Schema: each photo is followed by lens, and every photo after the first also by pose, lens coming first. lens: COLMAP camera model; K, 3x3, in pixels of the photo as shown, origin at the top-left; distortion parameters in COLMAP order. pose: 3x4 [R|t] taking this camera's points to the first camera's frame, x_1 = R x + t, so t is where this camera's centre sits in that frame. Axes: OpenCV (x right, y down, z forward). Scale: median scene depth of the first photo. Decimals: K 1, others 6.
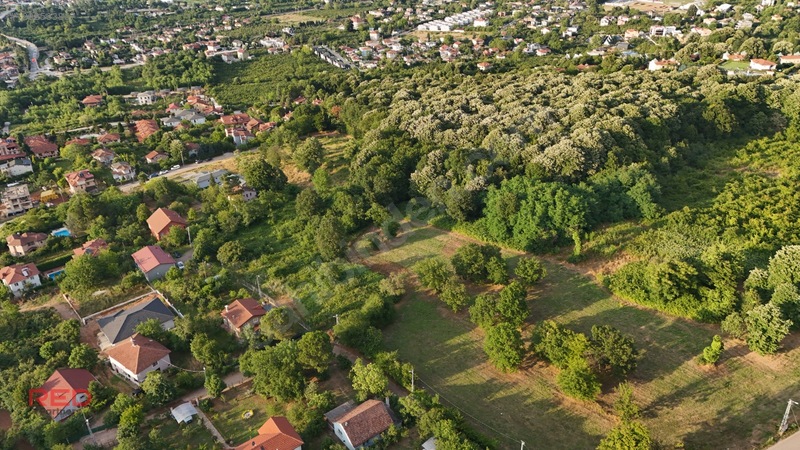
lens RADIAL K [[589.0, 0, 401.7], [0, 589.0, 228.5], [0, 0, 1]] dist [0.062076, -0.060004]
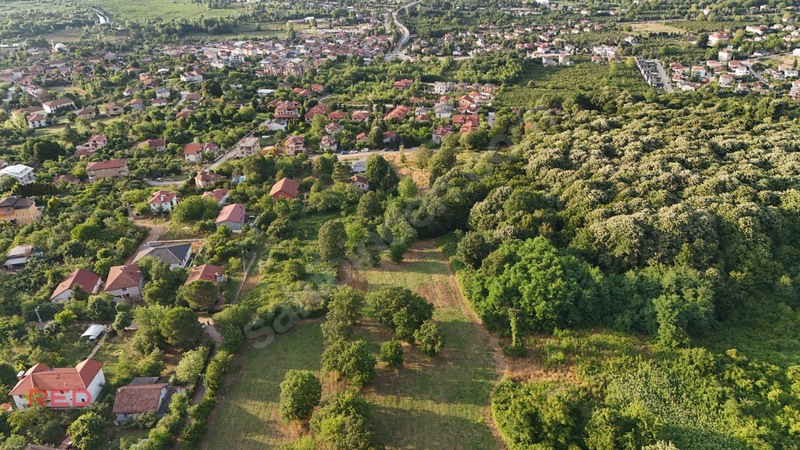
lens RADIAL K [[589.0, 0, 401.0], [0, 589.0, 222.1], [0, 0, 1]] dist [0.062076, -0.060004]
pose [[0.783321, 0.274527, -0.557712, 0.180819], [-0.280168, 0.956819, 0.077480, -0.042681], [0.554900, 0.095561, 0.826410, 0.072396]]
